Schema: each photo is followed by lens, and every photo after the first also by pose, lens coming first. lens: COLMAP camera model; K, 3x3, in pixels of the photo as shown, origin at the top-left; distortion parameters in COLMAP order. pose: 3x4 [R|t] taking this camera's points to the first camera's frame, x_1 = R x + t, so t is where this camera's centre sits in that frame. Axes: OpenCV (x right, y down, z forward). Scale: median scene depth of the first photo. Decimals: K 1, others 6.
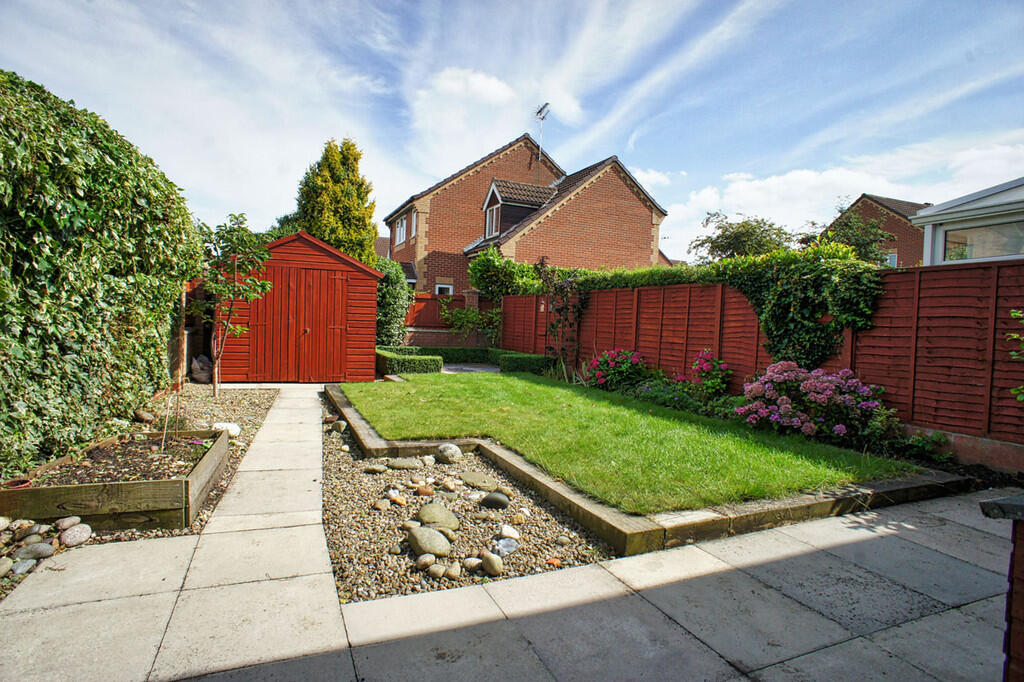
lens RADIAL K [[546.3, 0, 512.0], [0, 546.3, 341.0], [0, 0, 1]] dist [-0.021979, 0.000758]
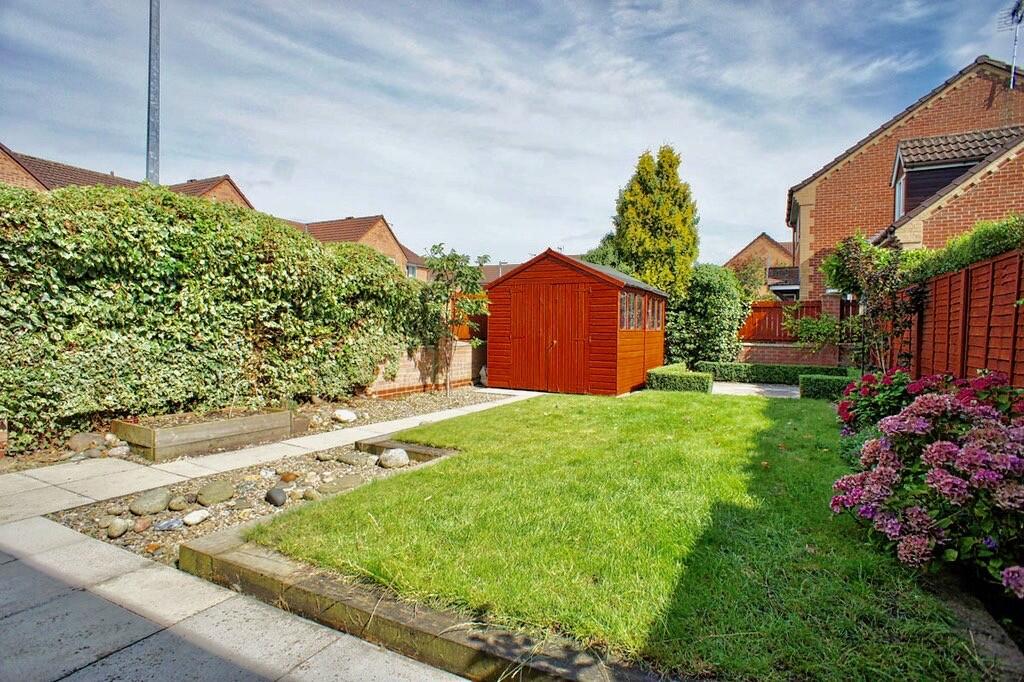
lens RADIAL K [[546.3, 0, 512.0], [0, 546.3, 341.0], [0, 0, 1]] dist [-0.021979, 0.000758]
pose [[0.620857, -0.008147, -0.783882, 0.286858], [-0.021604, 0.999388, -0.027498, 0.007007], [0.783626, 0.034008, 0.620301, 0.197405]]
